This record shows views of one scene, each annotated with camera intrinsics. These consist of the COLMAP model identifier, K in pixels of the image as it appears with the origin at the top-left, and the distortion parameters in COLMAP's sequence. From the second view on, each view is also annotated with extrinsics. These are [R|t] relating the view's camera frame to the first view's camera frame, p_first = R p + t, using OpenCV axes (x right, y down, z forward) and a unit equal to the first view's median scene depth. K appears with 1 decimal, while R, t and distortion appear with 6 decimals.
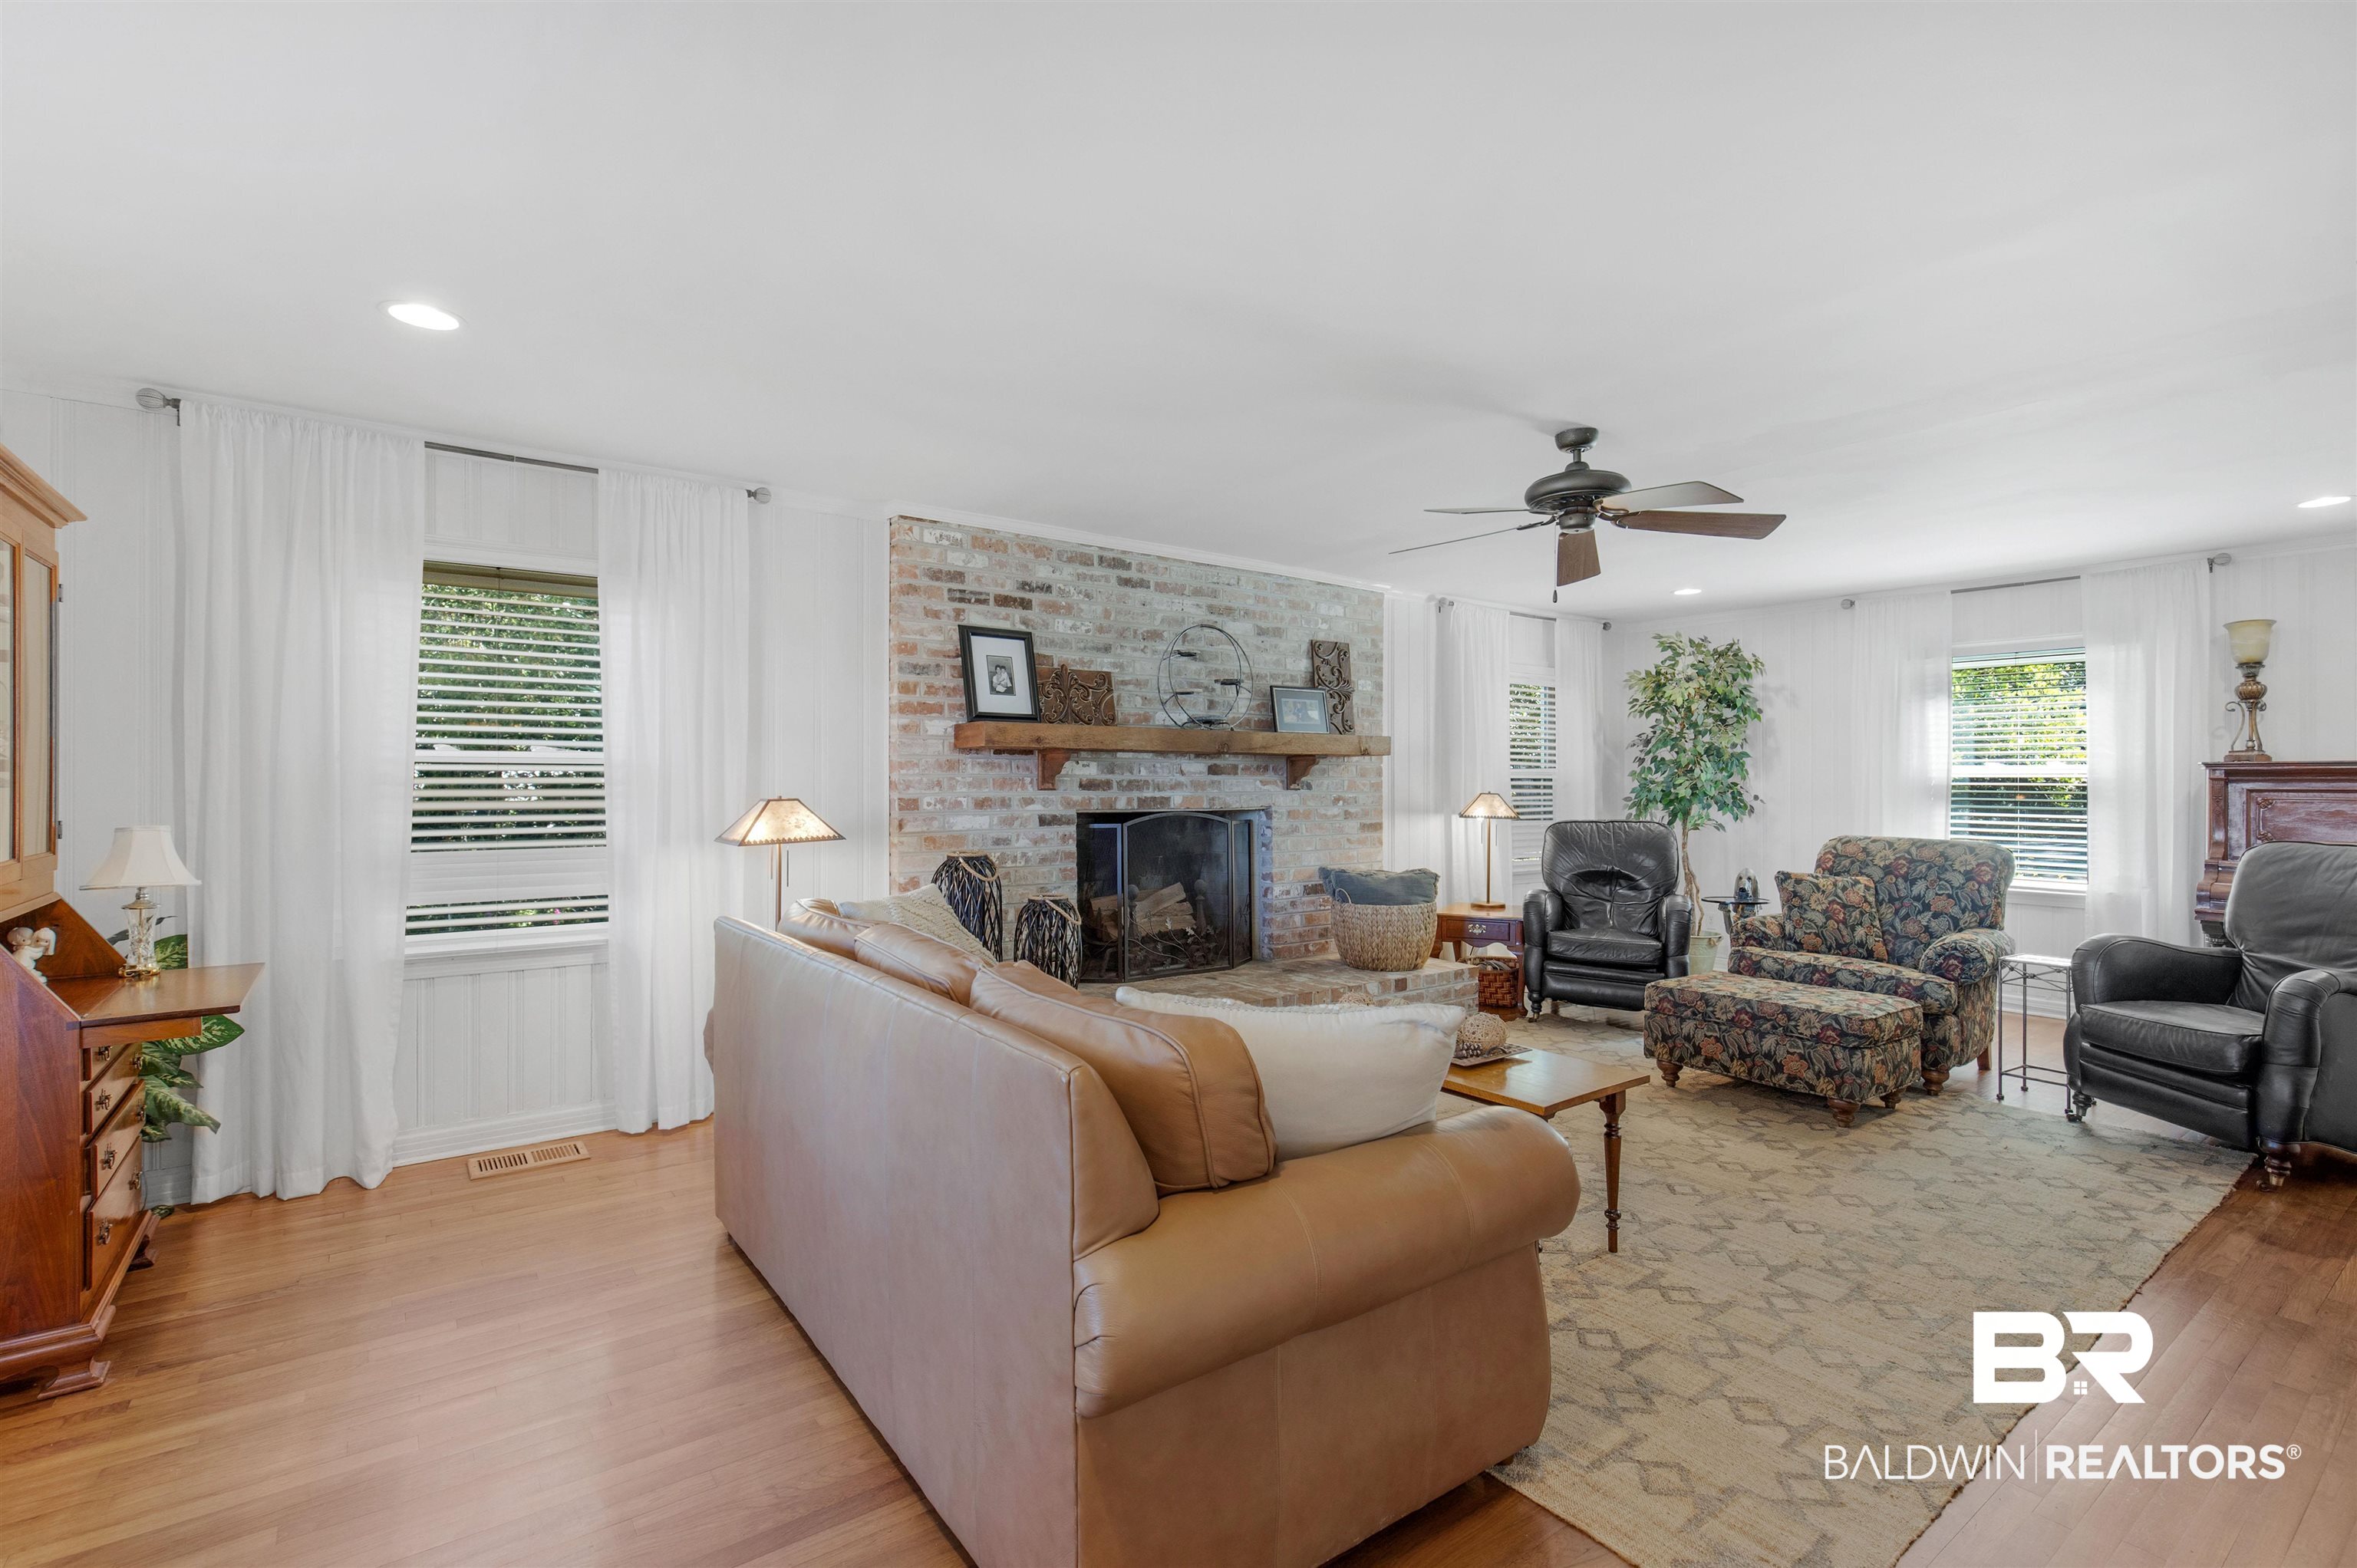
lens RADIAL K [[1114.4, 0, 1178.5], [0, 1114.4, 784.0], [0, 0, 1]] dist [0.000377, -0.000142]
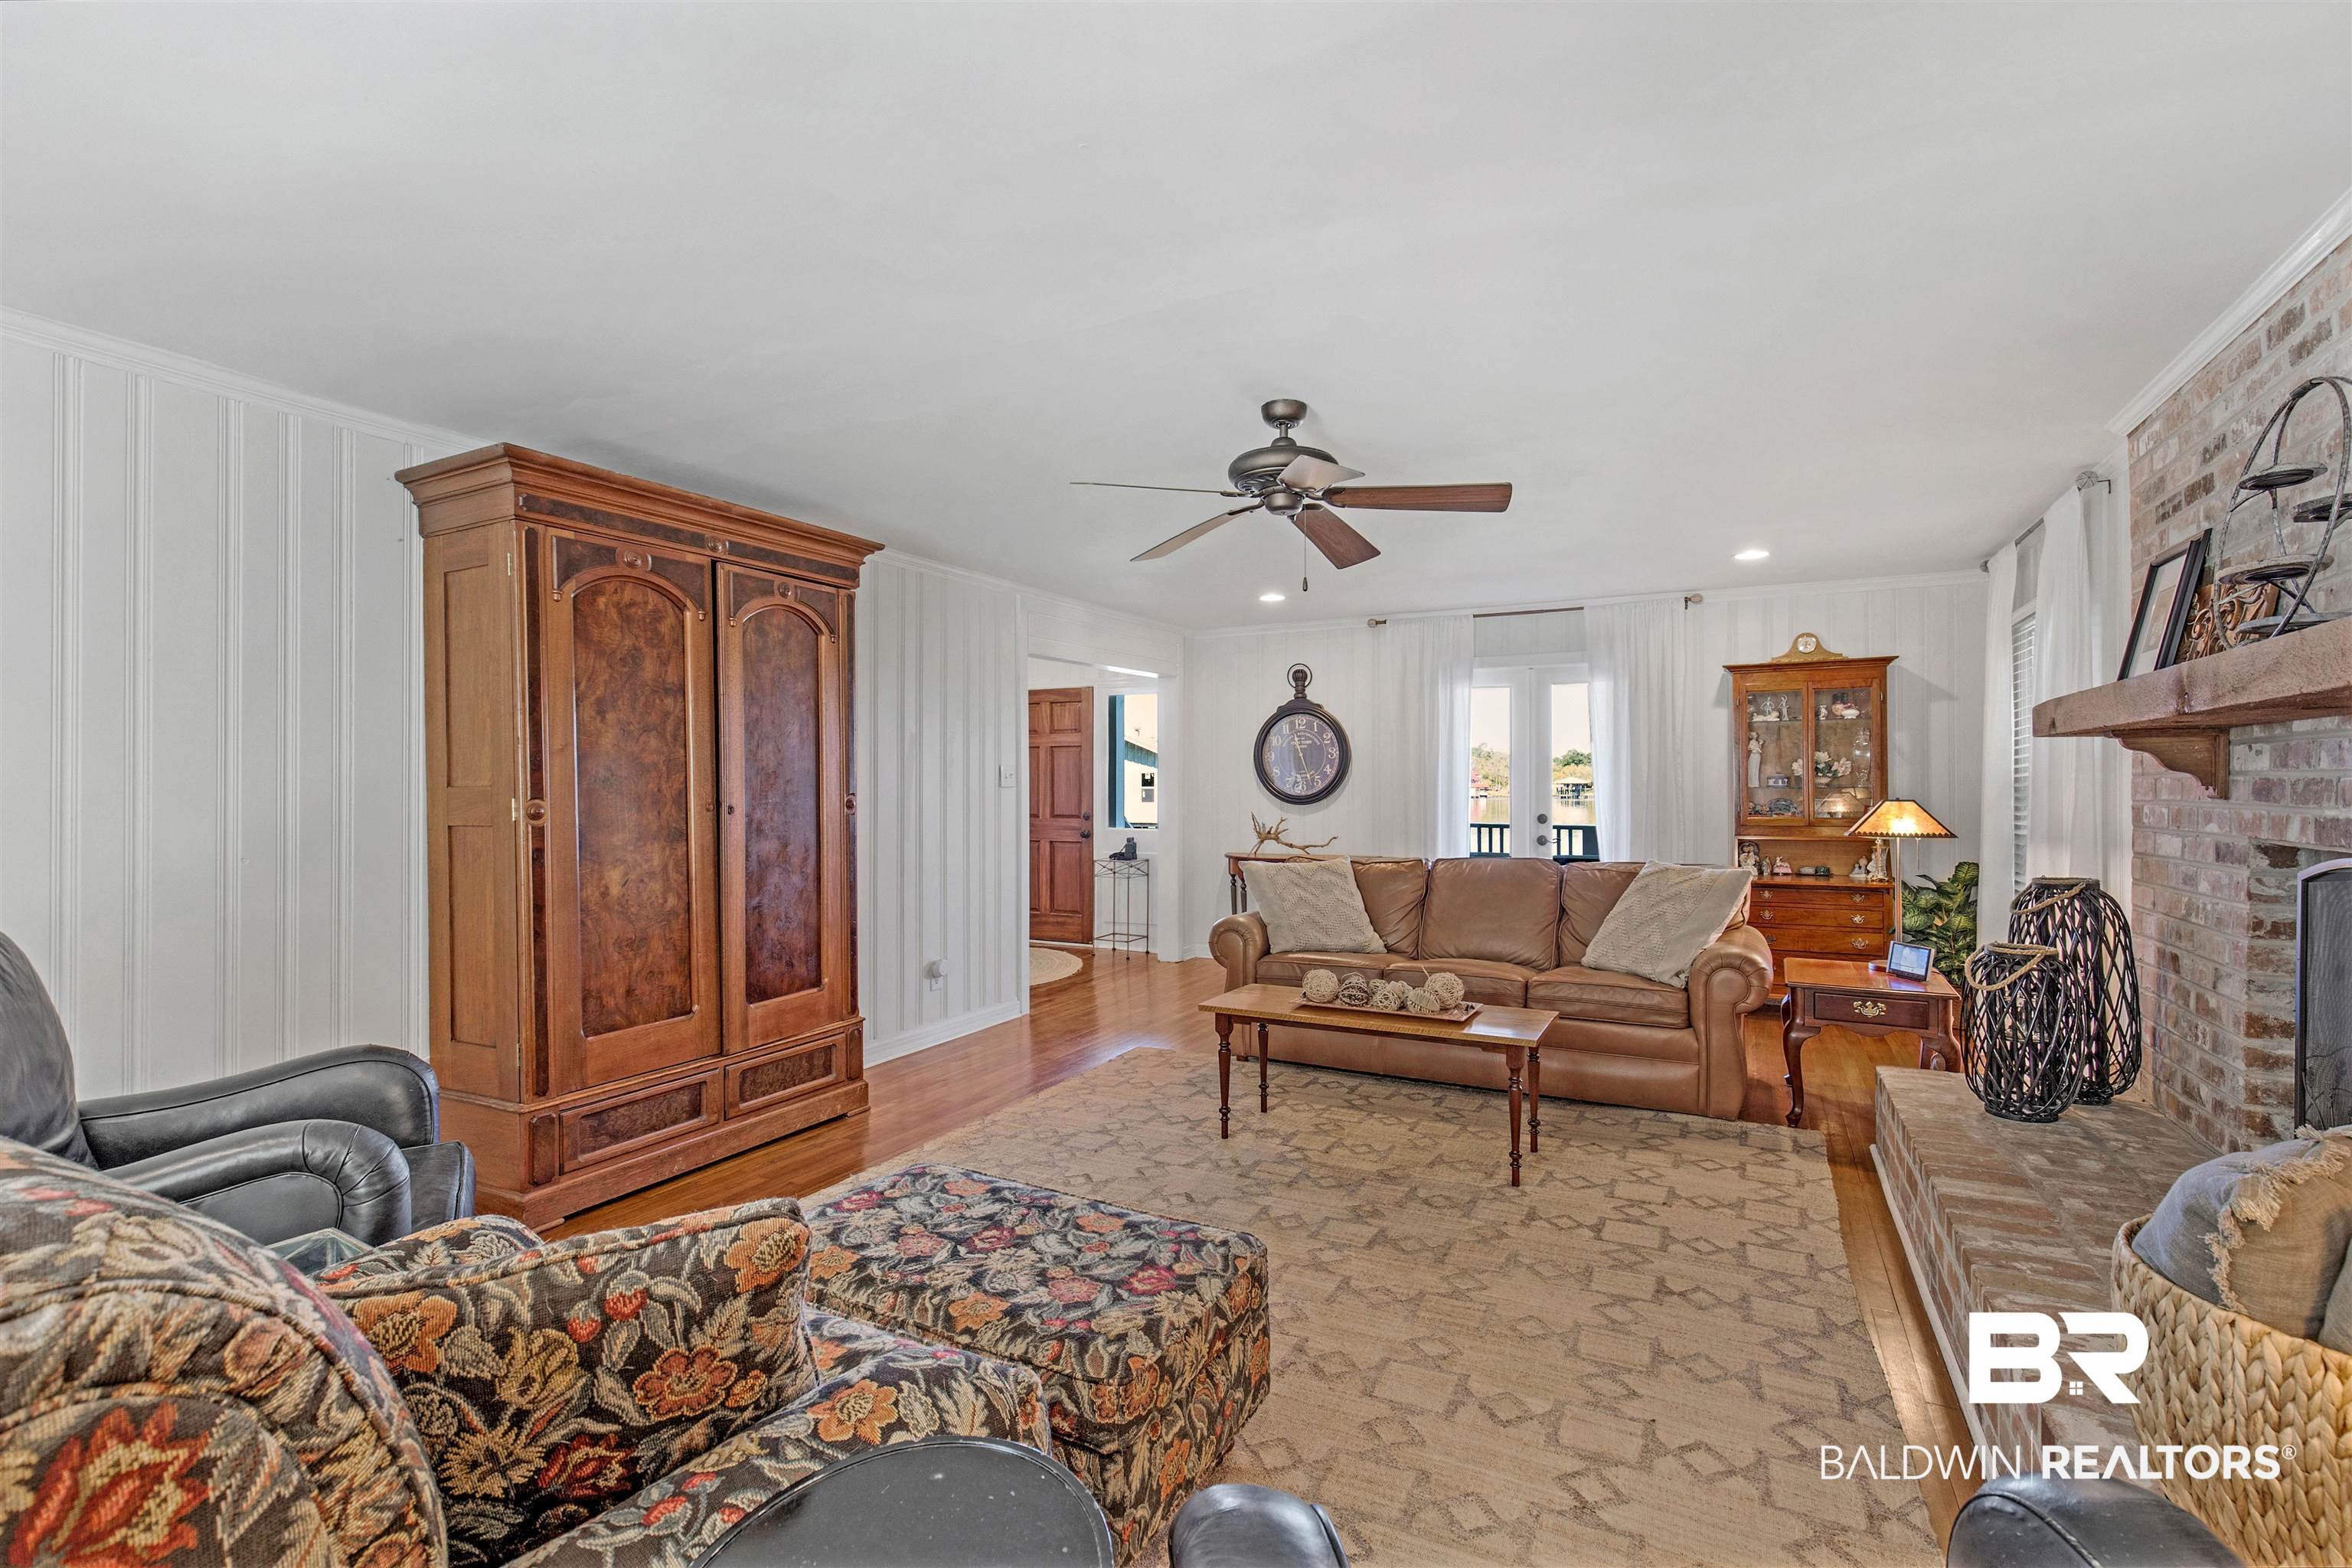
lens RADIAL K [[1045.6, 0, 1185.1], [0, 1045.6, 779.5], [0, 0, 1]] dist [0.014404, -0.000011]
pose [[-0.901718, 0.000118, -0.432325, 0.627443], [0.000115, 1.000000, 0.000033, -0.004509], [0.432325, -0.000020, -0.901718, 1.361006]]
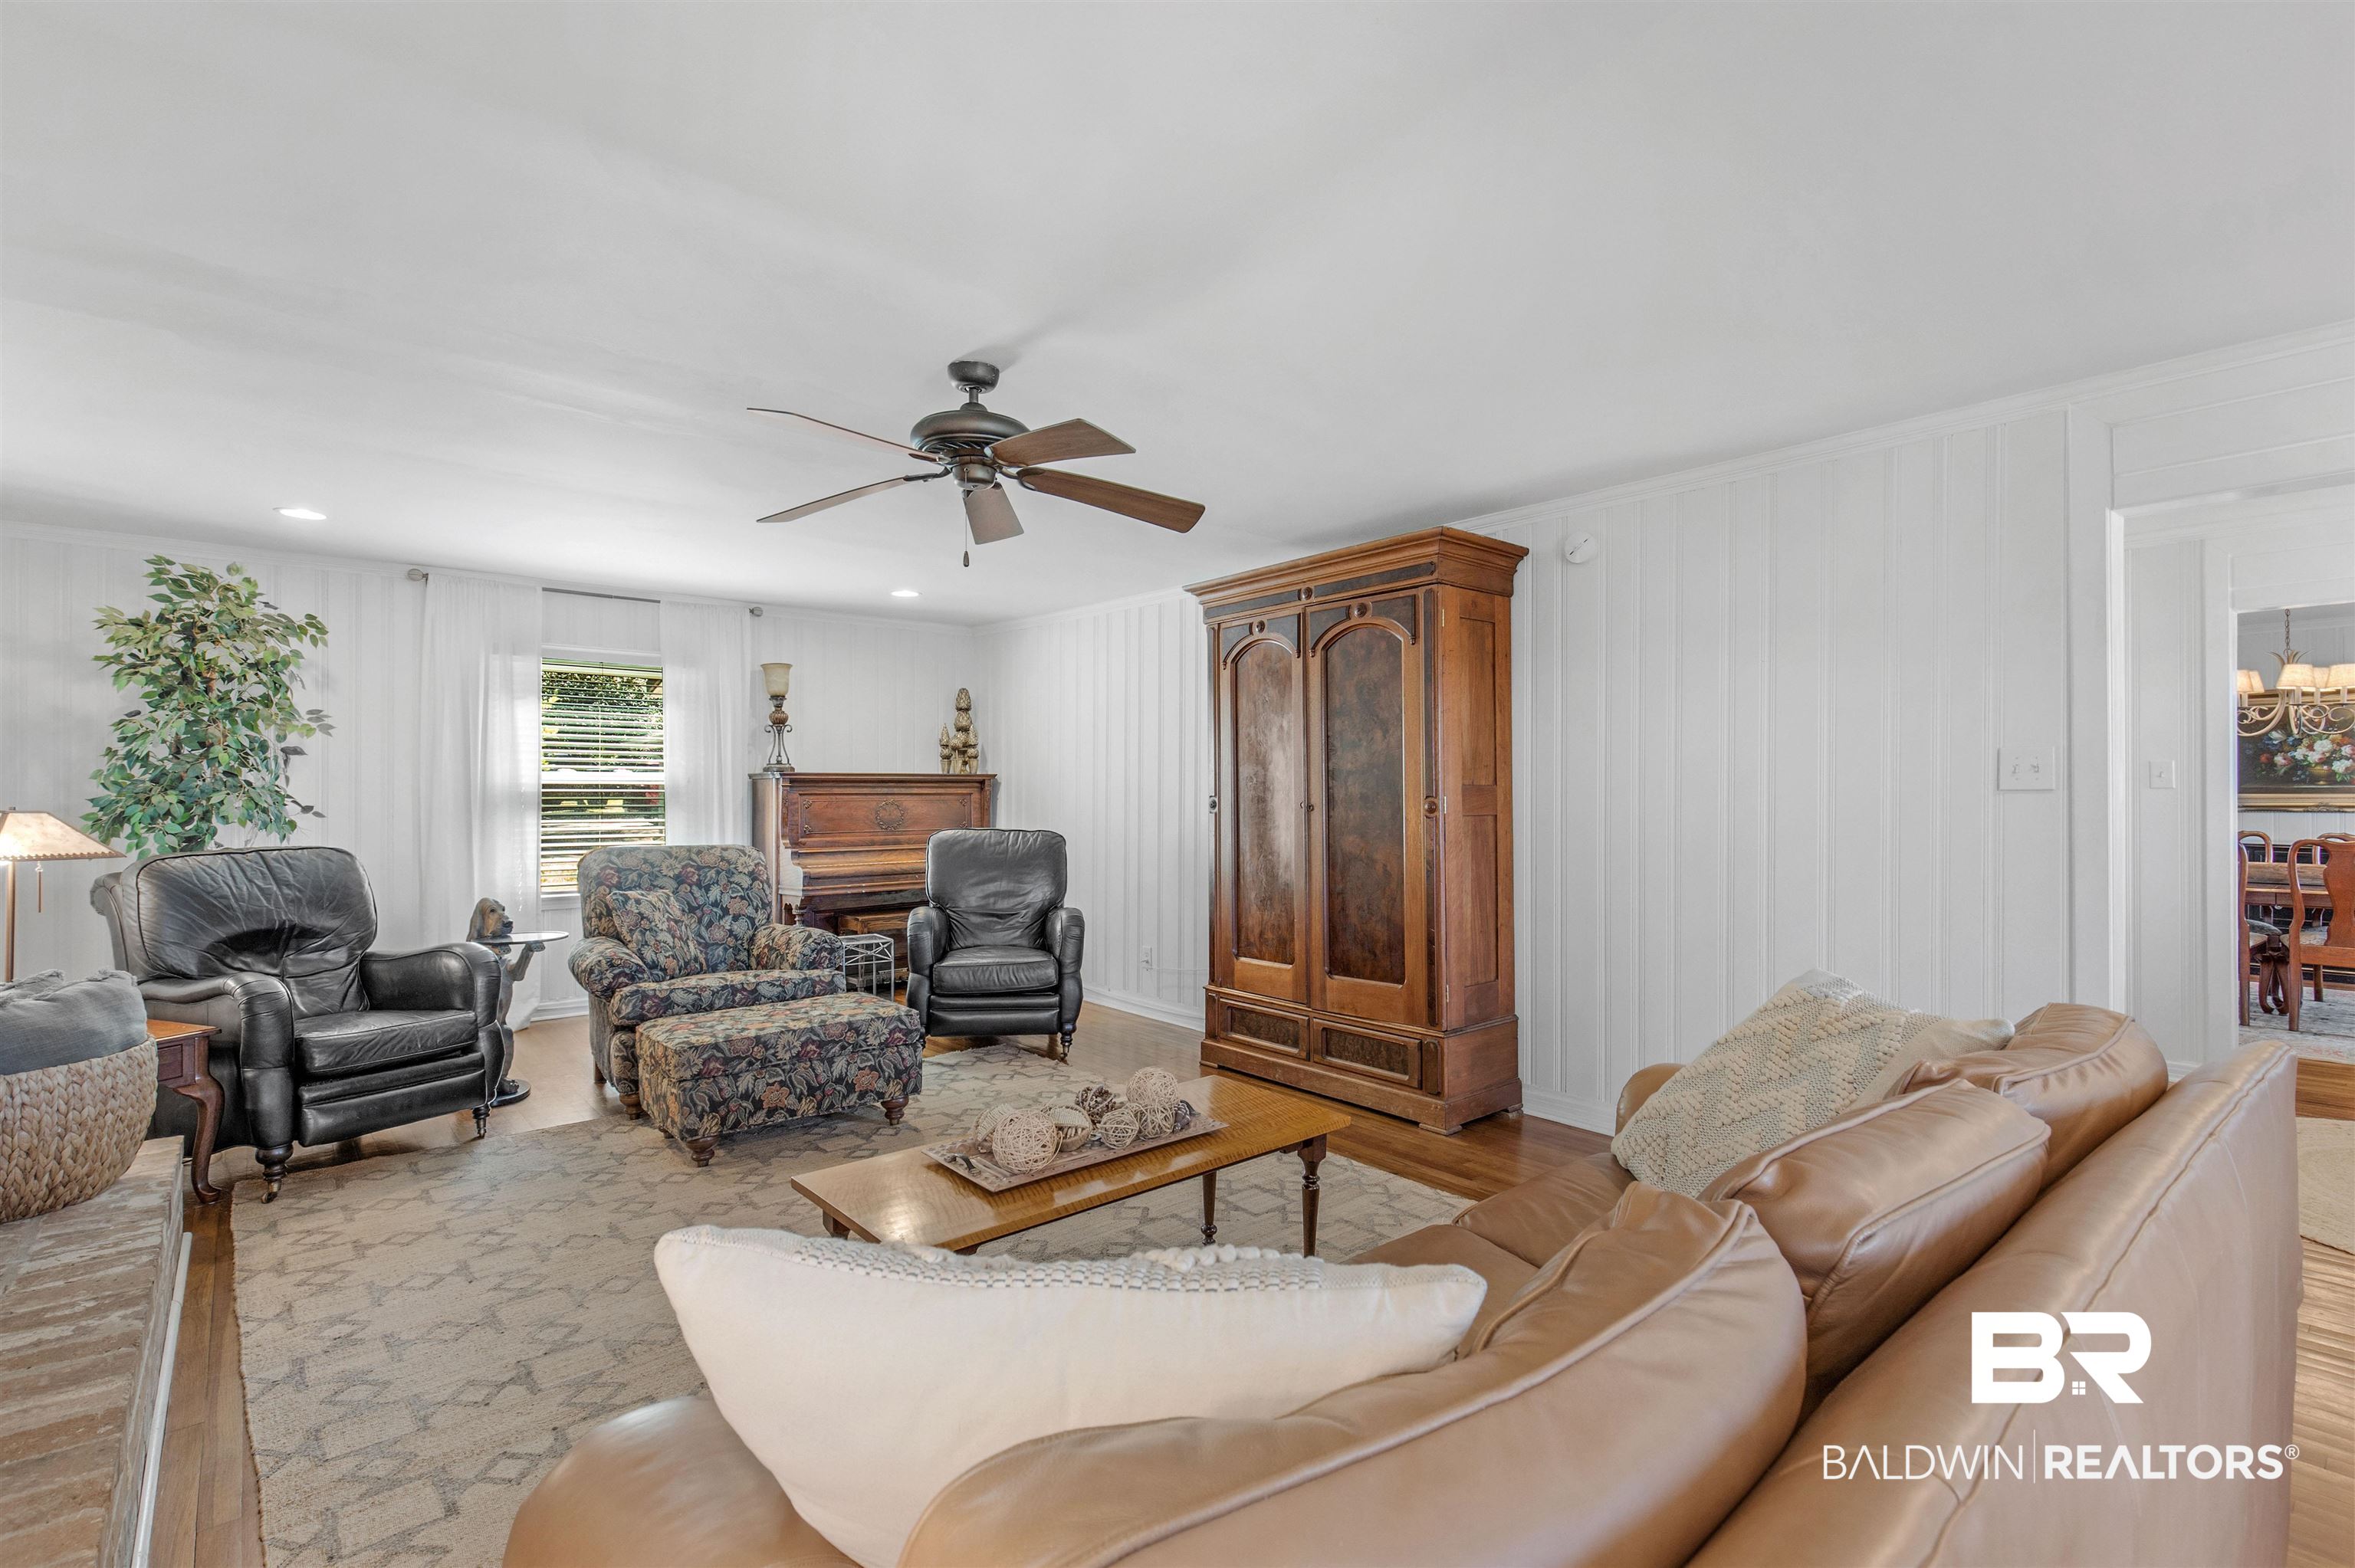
lens RADIAL K [[1059.5, 0, 1187.7], [0, 1059.5, 782.9], [0, 0, 1]] dist [0.002619, -0.000082]
pose [[-0.089523, 0.005900, 0.995967, -0.345028], [0.003646, 0.999978, -0.005597, 0.001071], [-0.995978, 0.003130, -0.089542, 0.712928]]
